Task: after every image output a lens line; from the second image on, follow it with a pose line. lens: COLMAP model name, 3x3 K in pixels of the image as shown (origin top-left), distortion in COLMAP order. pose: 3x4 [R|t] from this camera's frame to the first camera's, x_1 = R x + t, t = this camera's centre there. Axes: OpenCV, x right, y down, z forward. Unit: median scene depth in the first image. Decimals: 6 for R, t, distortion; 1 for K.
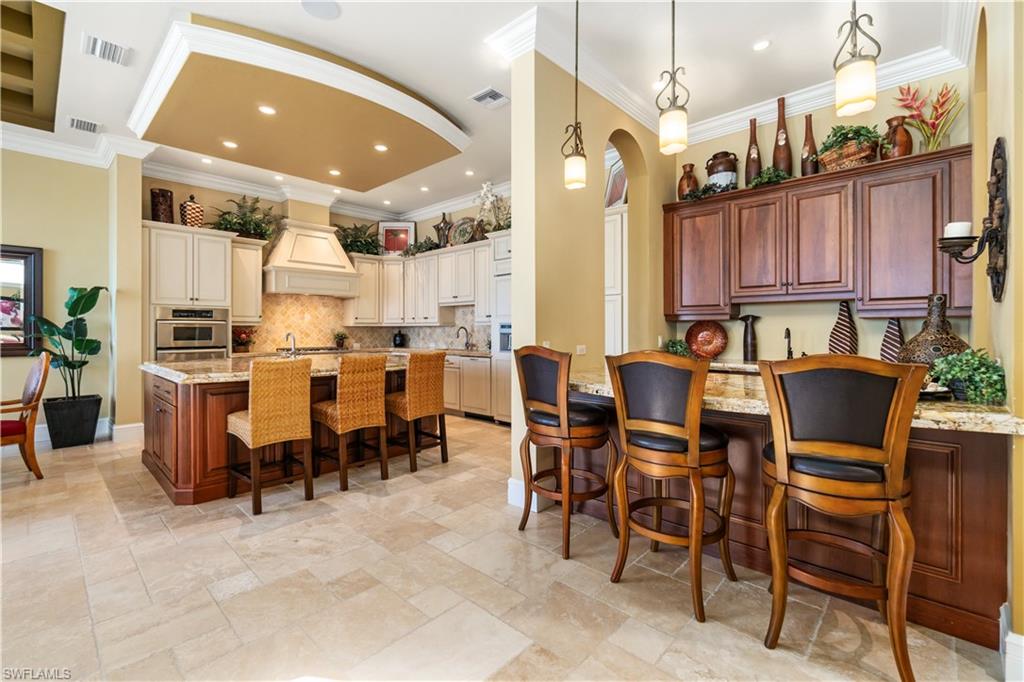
lens RADIAL K [[448.6, 0, 505.5], [0, 448.6, 331.7], [0, 0, 1]] dist [-0.004604, 0.000369]
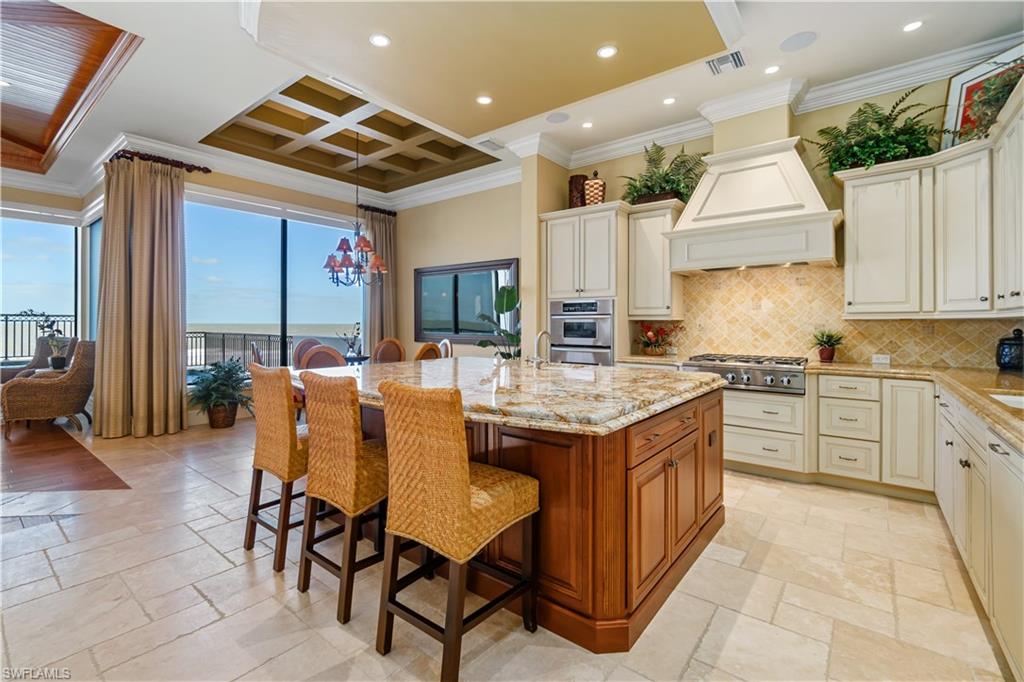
lens RADIAL K [[448.6, 0, 506.0], [0, 448.6, 323.3], [0, 0, 1]] dist [-0.004604, 0.000369]
pose [[0.085894, 0.001240, -0.996303, 0.130971], [-0.006108, 0.999981, 0.000718, -0.006803], [0.996286, 0.006023, 0.085900, 0.632234]]
